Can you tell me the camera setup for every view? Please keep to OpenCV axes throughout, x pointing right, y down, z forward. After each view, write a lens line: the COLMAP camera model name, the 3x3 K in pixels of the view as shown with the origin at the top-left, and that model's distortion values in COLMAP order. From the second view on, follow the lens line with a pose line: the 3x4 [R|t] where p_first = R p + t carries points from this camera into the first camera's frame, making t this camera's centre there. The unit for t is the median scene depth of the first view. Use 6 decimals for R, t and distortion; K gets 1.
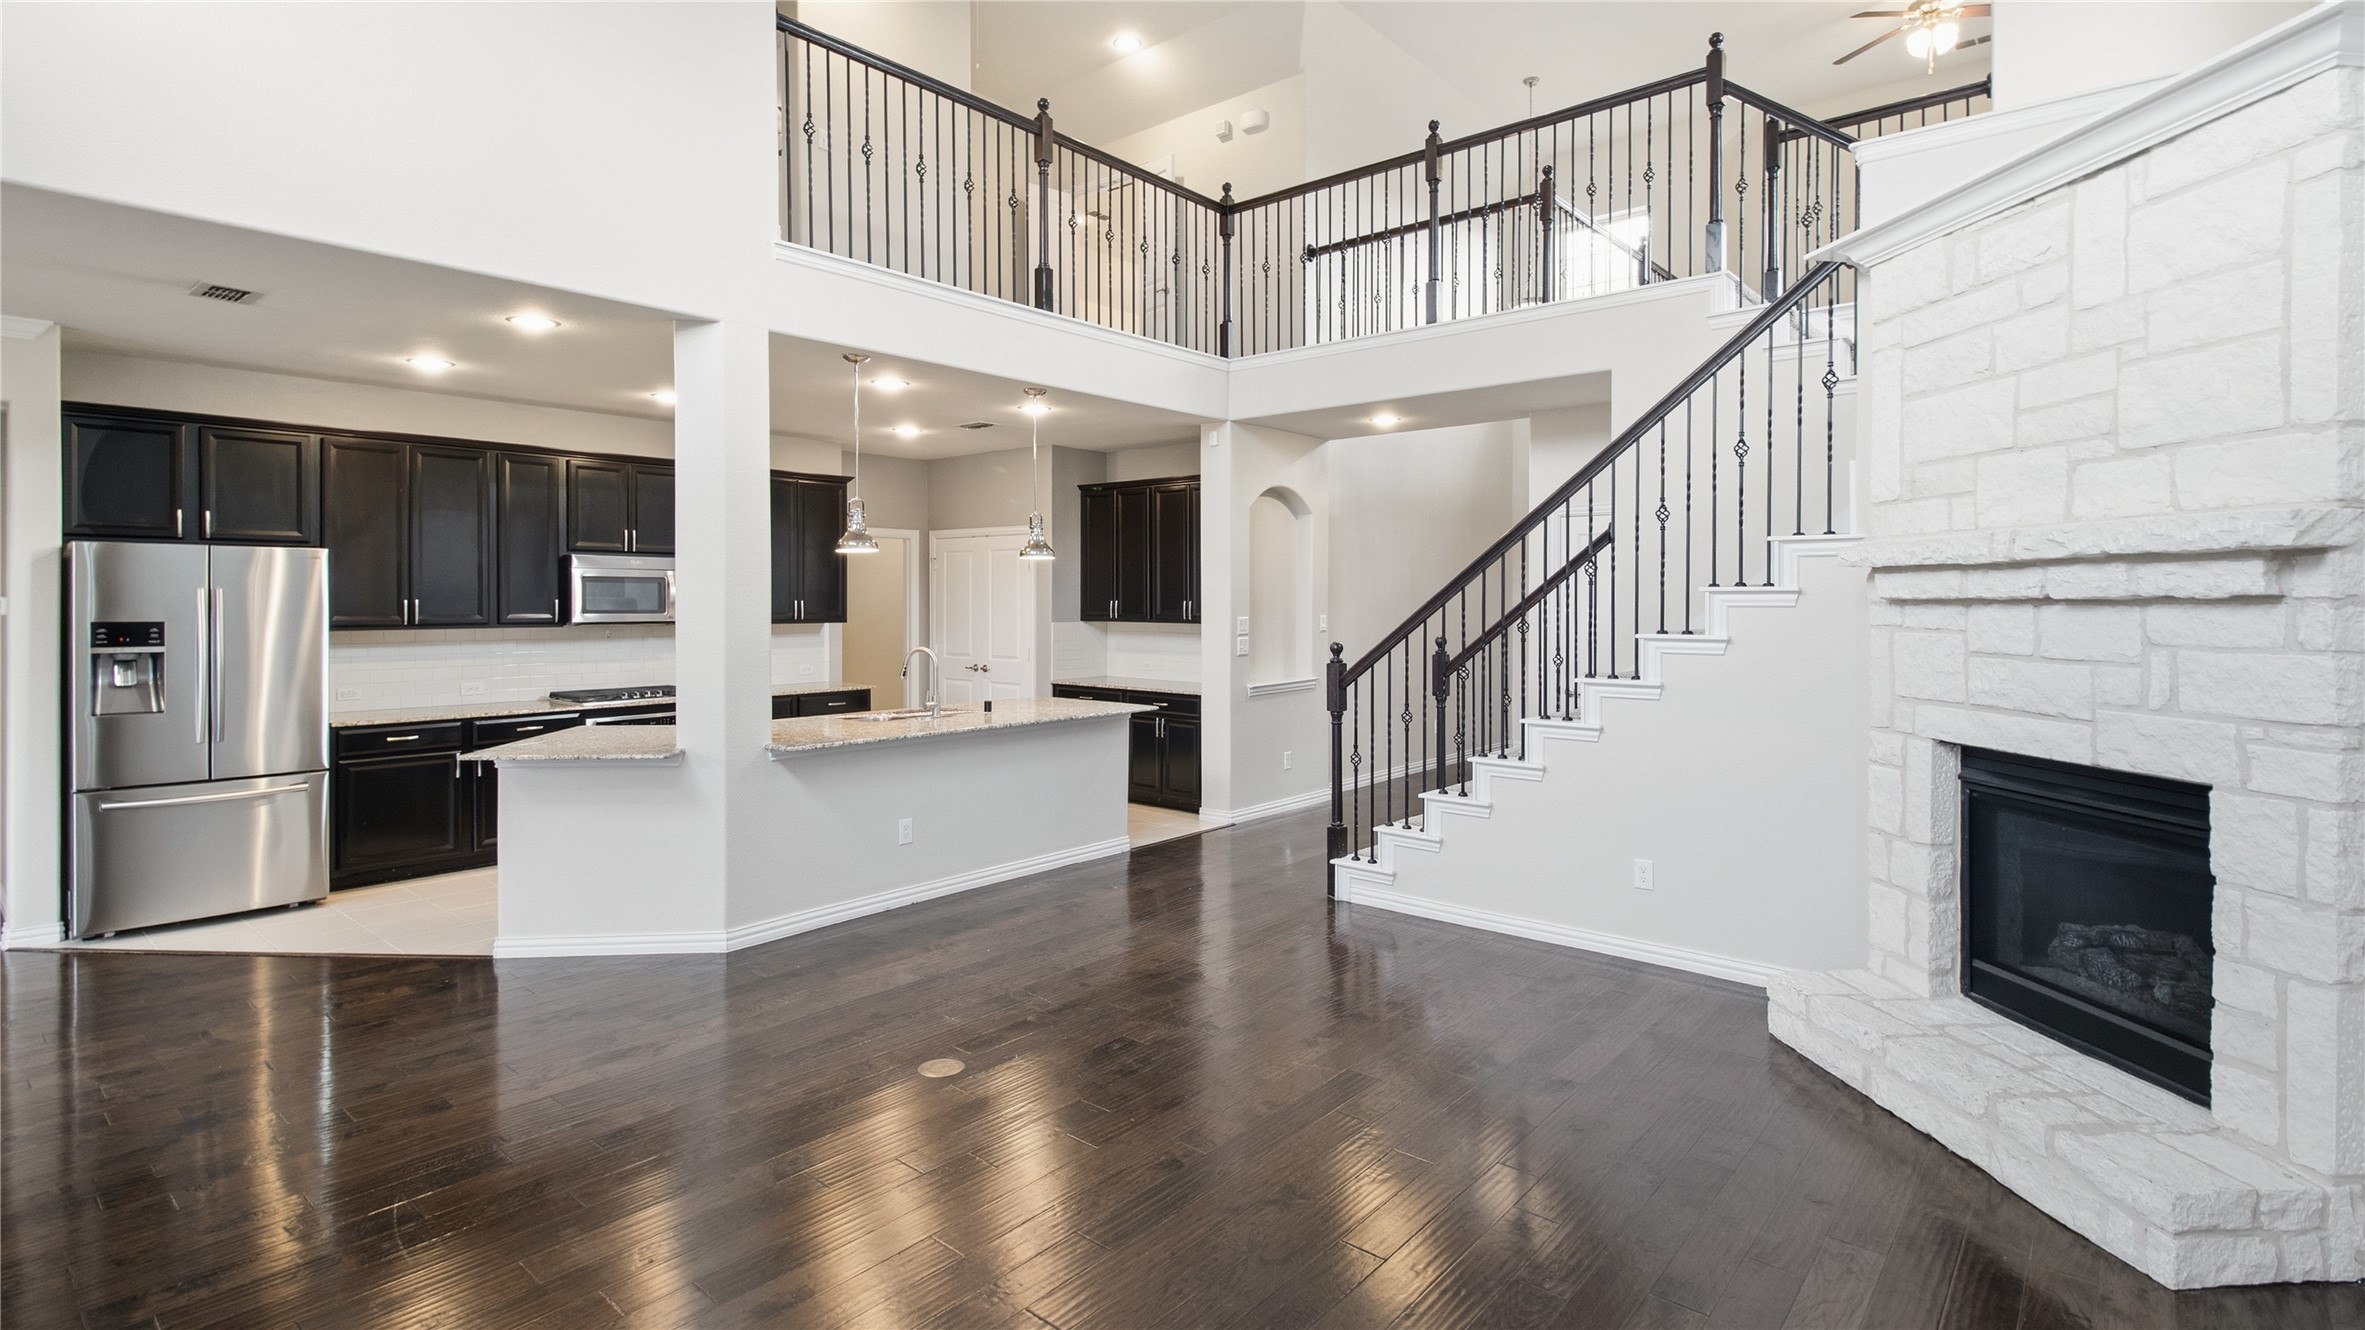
lens RADIAL K [[1111.7, 0, 1186.1], [0, 1111.7, 609.7], [0, 0, 1]] dist [0.005122, -0.003008]
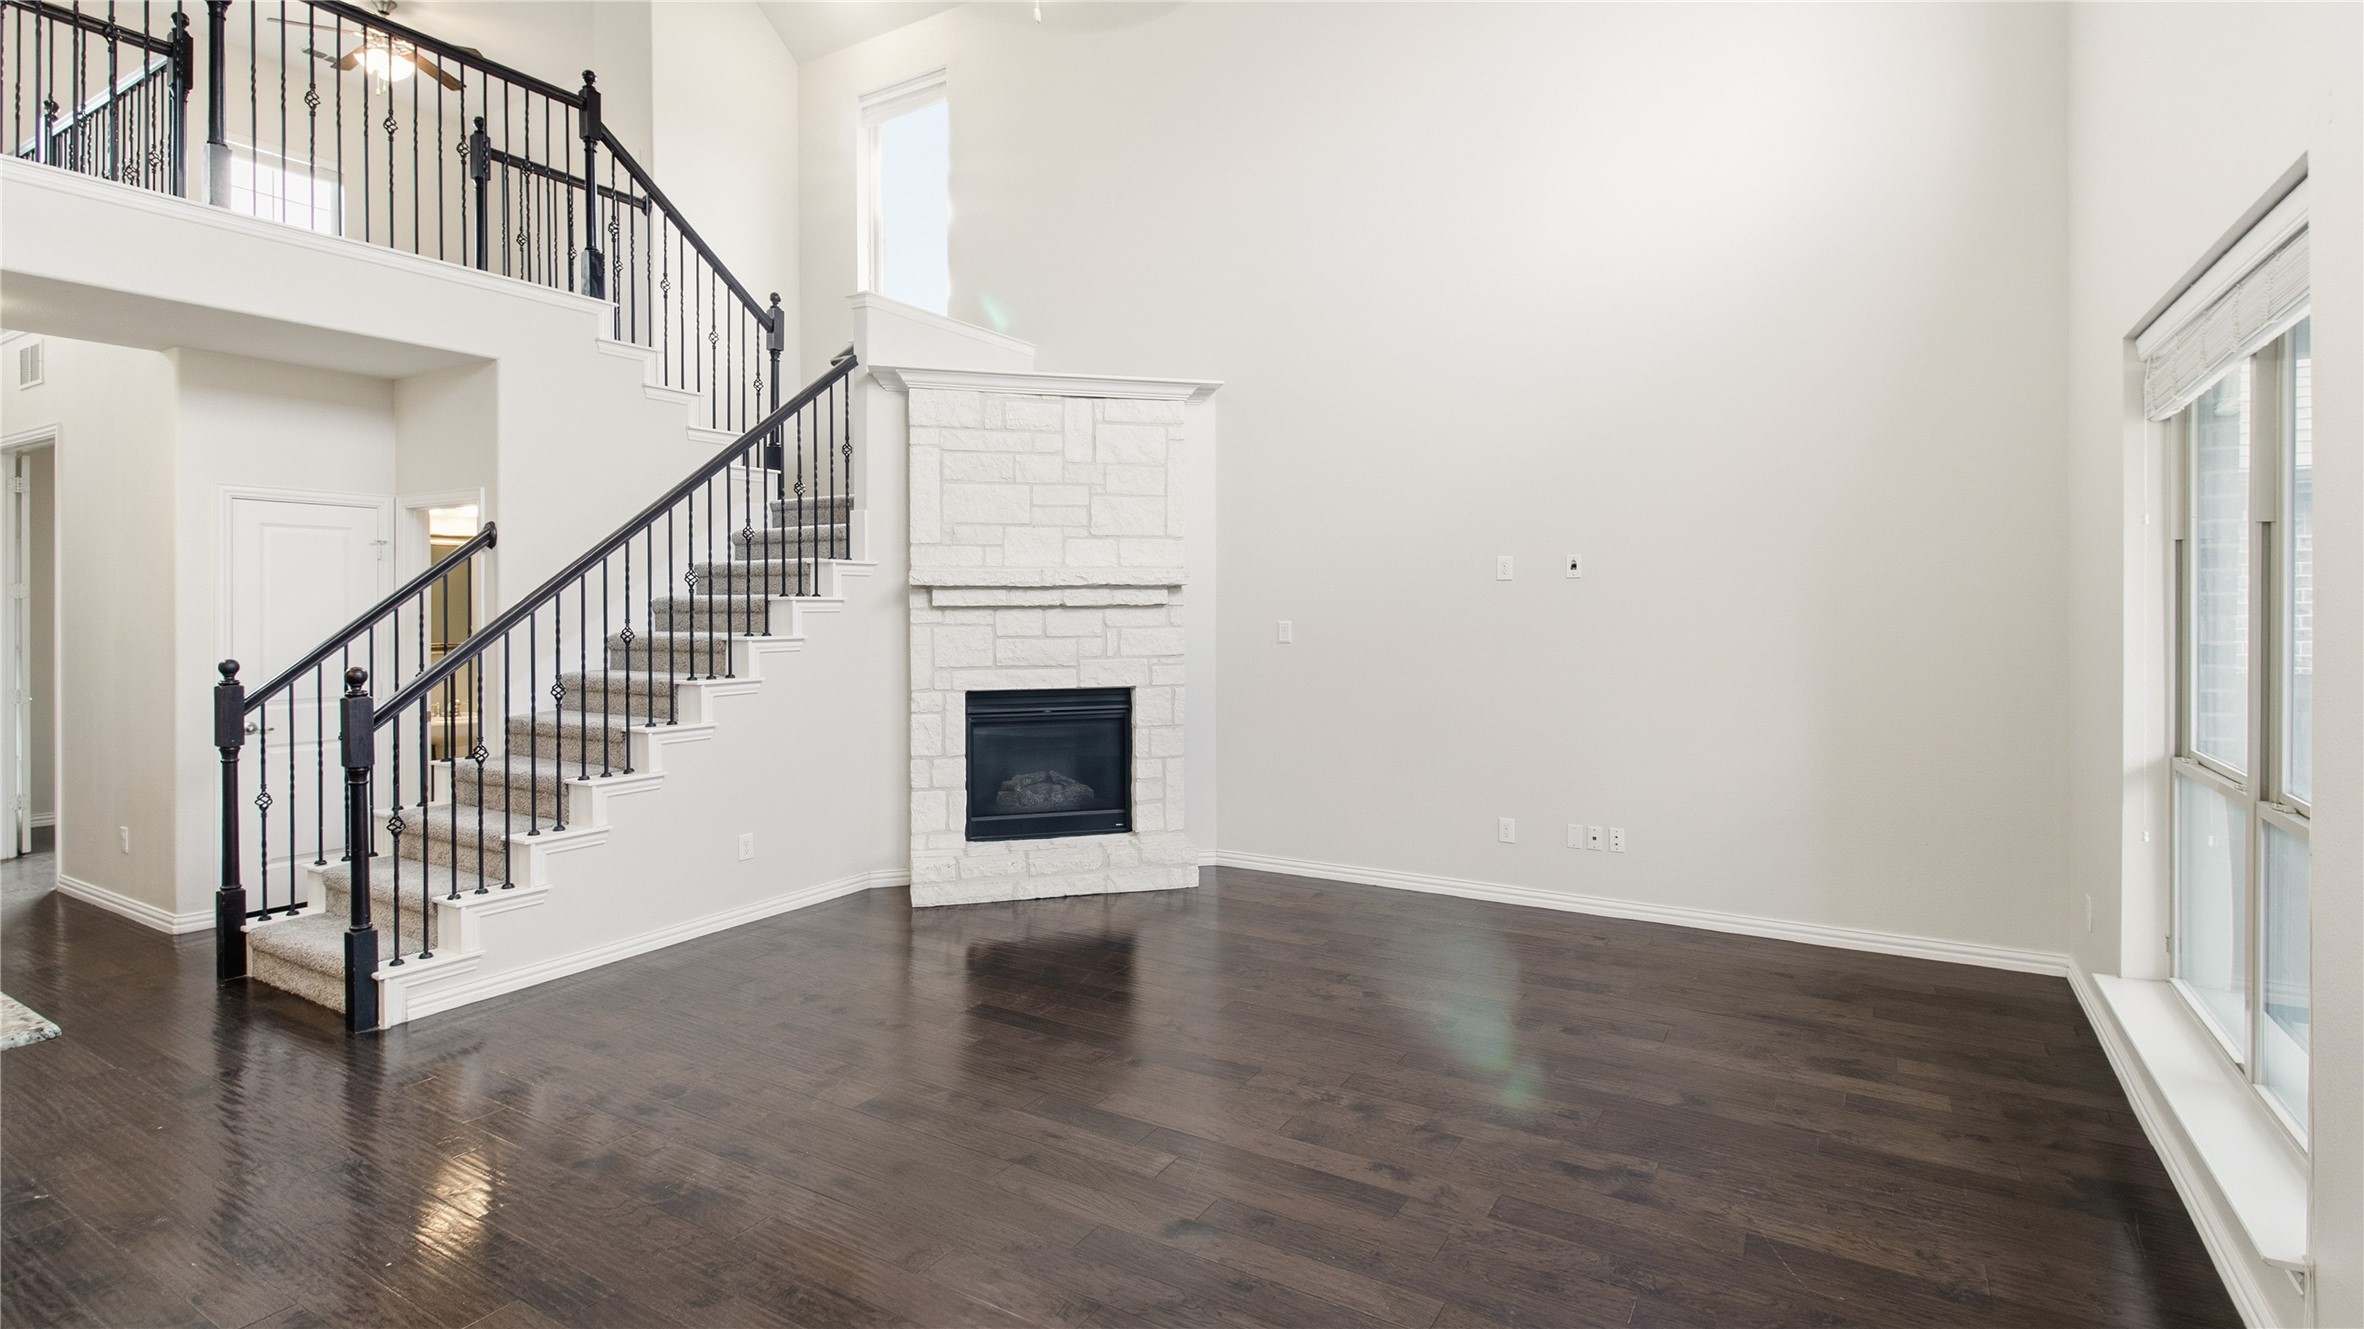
lens RADIAL K [[1111.2, 0, 1239.0], [0, 1111.2, 619.4], [0, 0, 1]] dist [0.005122, -0.003008]
pose [[-0.182464, -0.011223, 0.983149, -1.194411], [0.011351, 0.999844, 0.013520, -0.008968], [-0.983147, 0.013626, -0.182308, 1.044636]]
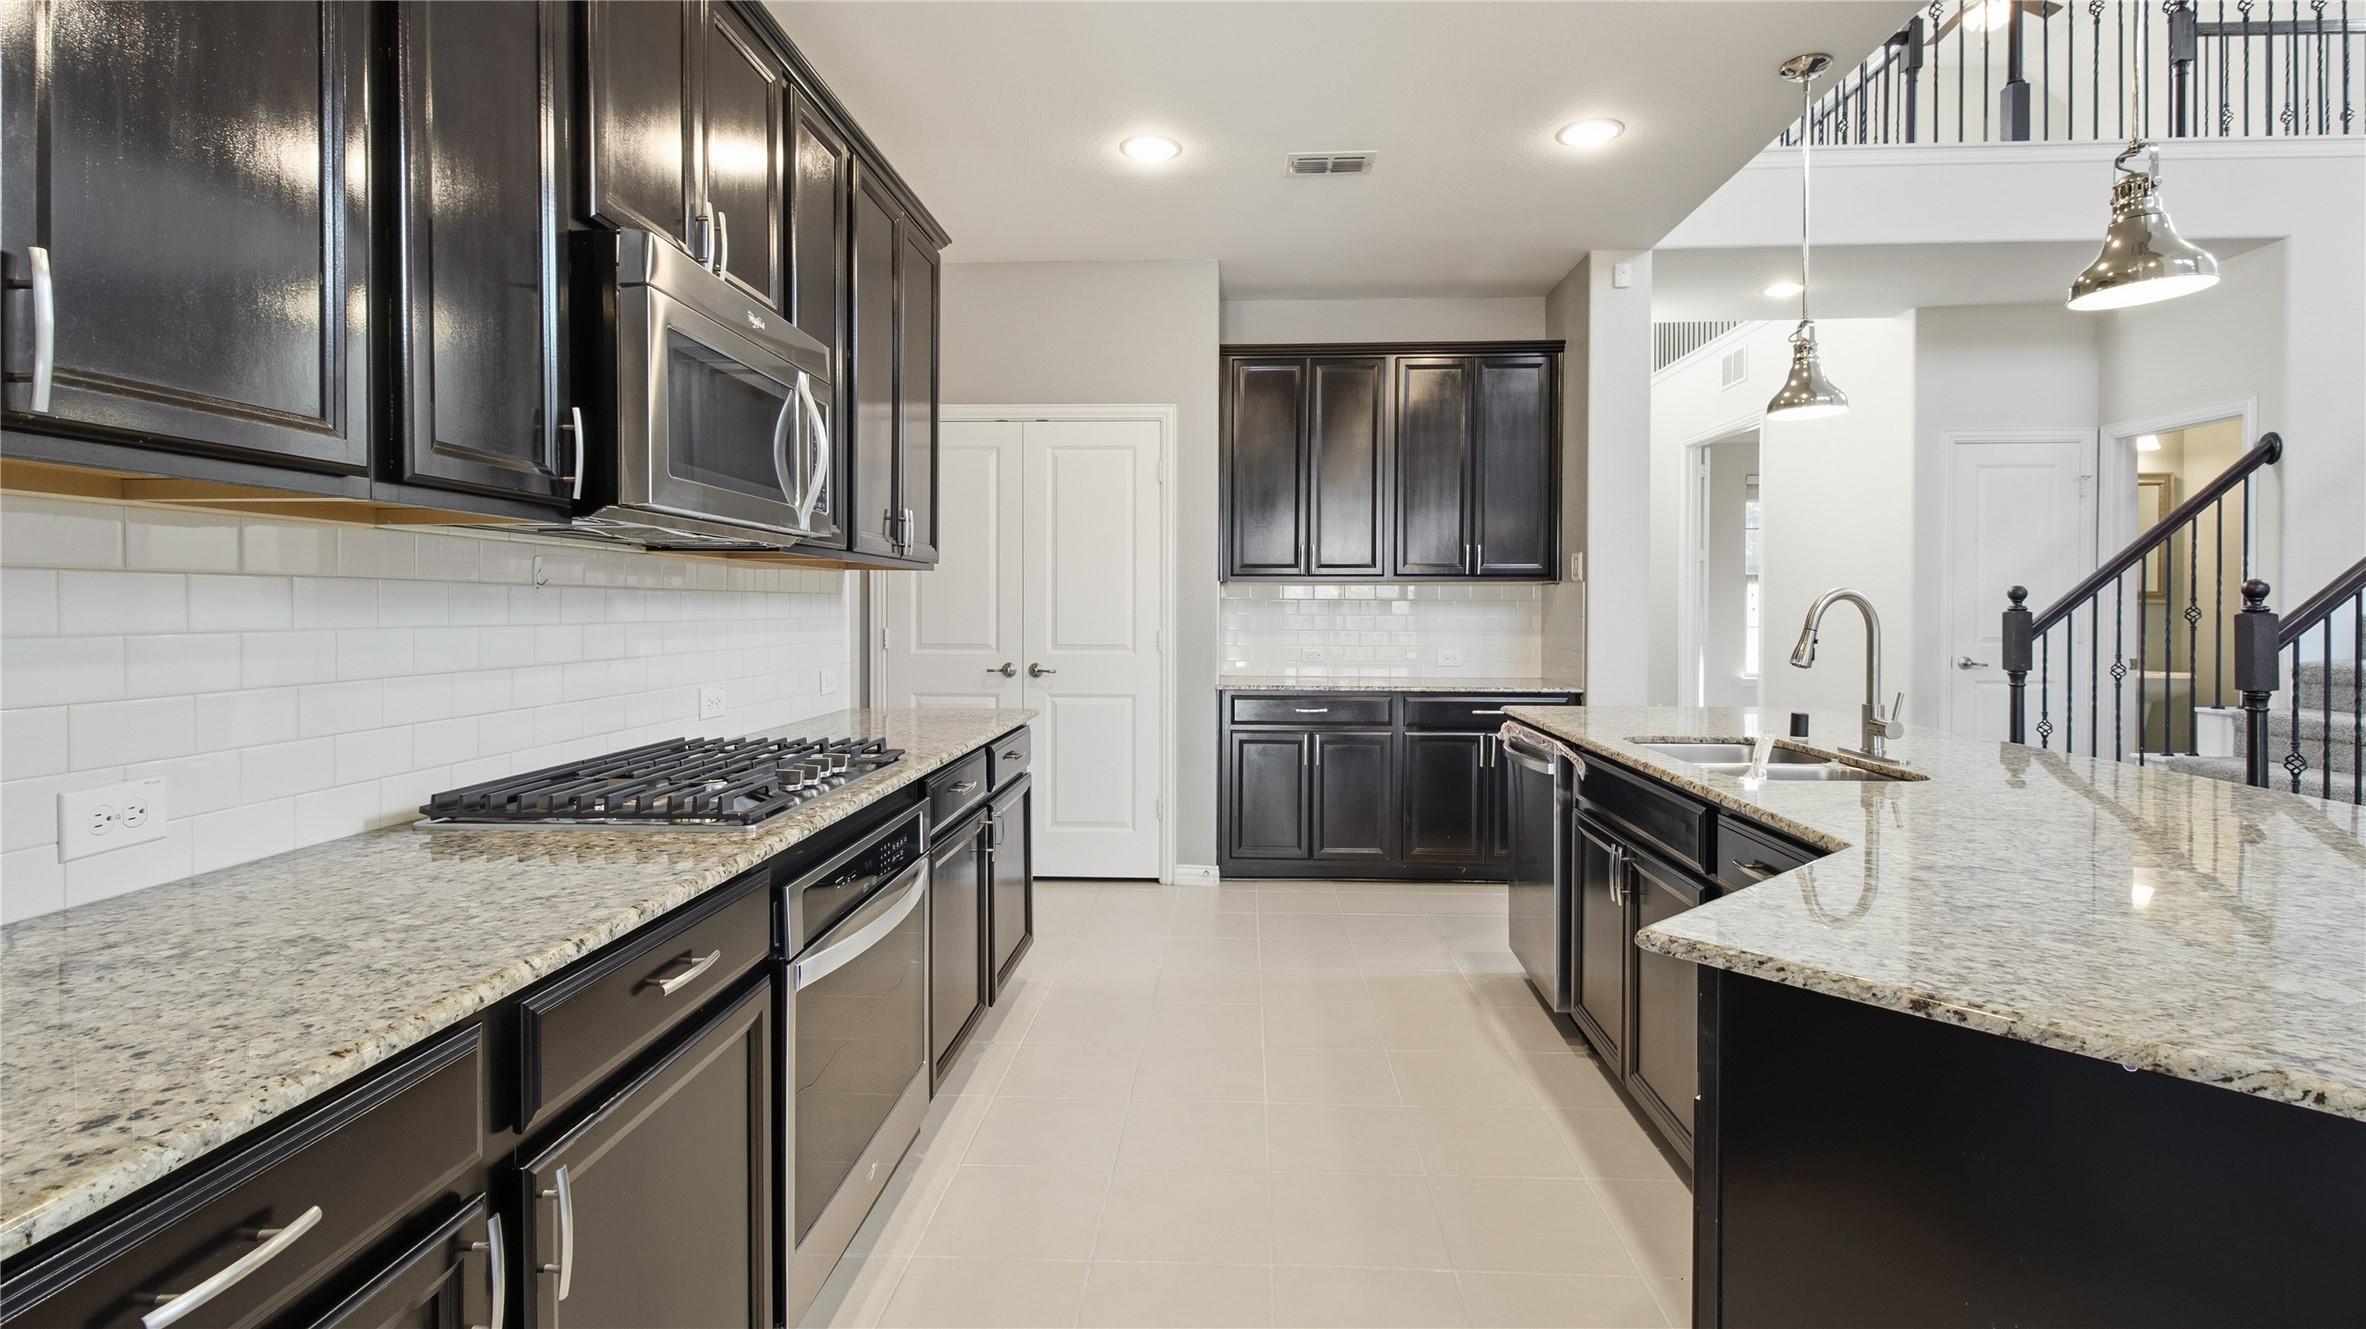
lens RADIAL K [[1112.2, 0, 1186.3], [0, 1112.2, 623.4], [0, 0, 1]] dist [0.005122, -0.003008]
pose [[0.795202, -0.011708, 0.606232, -1.319989], [0.010100, 0.999931, 0.006064, 0.082162], [-0.606261, 0.001301, 0.795265, 1.593868]]
